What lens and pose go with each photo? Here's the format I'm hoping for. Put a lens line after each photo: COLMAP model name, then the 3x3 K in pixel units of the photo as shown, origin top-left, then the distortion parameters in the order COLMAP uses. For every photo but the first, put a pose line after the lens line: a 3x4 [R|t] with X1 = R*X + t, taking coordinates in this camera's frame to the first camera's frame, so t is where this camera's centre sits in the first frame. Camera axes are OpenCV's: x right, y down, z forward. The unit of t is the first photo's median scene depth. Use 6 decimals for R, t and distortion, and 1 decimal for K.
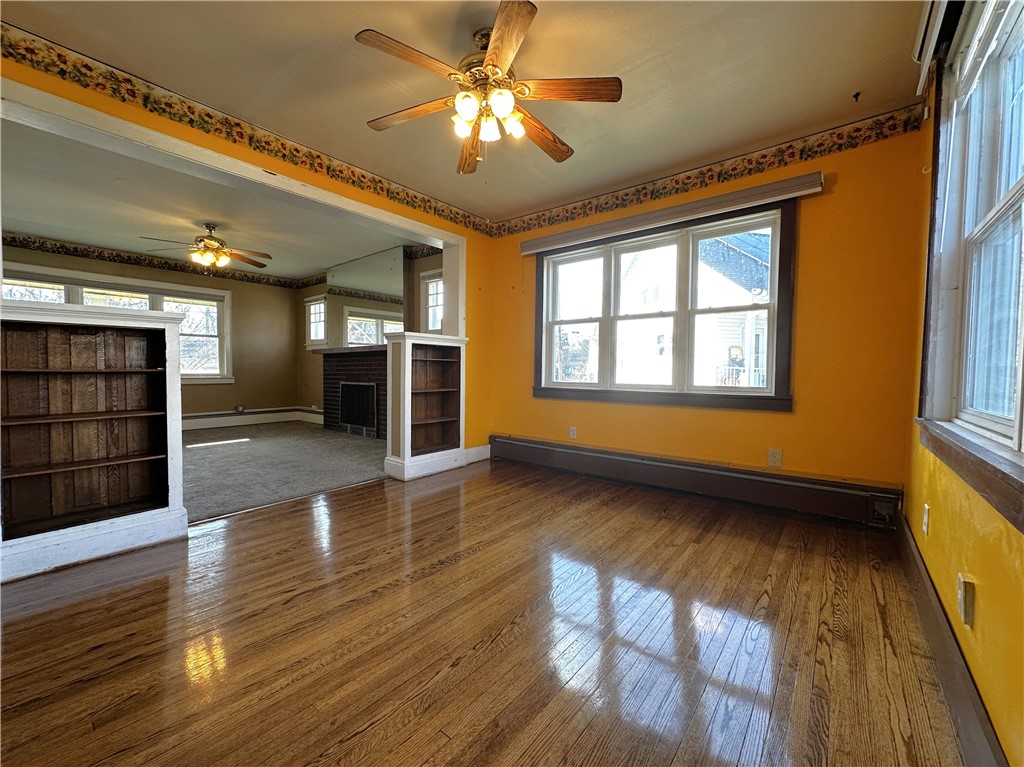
lens RADIAL K [[414.1, 0, 508.9], [0, 414.1, 384.0], [0, 0, 1]] dist [-0.000591, -0.000052]
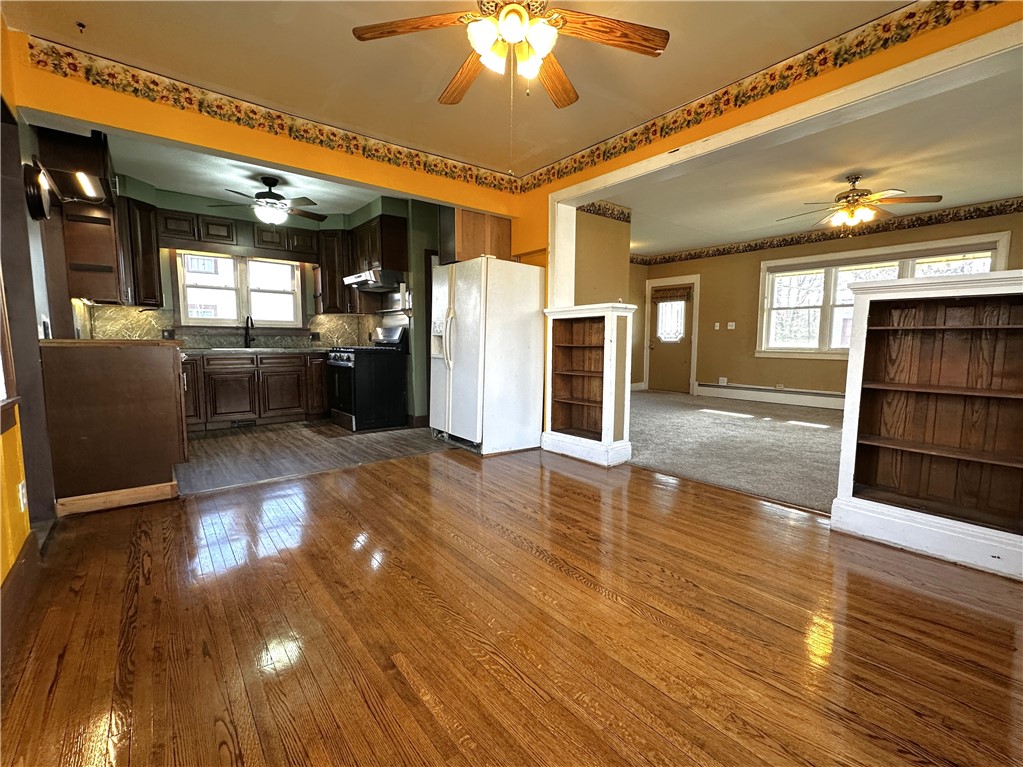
lens RADIAL K [[449.0, 0, 505.2], [0, 449.0, 383.3], [0, 0, 1]] dist [0.001132, -0.000017]
pose [[-0.218701, 0.088341, -0.971785, 0.573174], [-0.036446, 0.994459, 0.098605, -0.034045], [0.975111, 0.056982, -0.214270, 0.782237]]
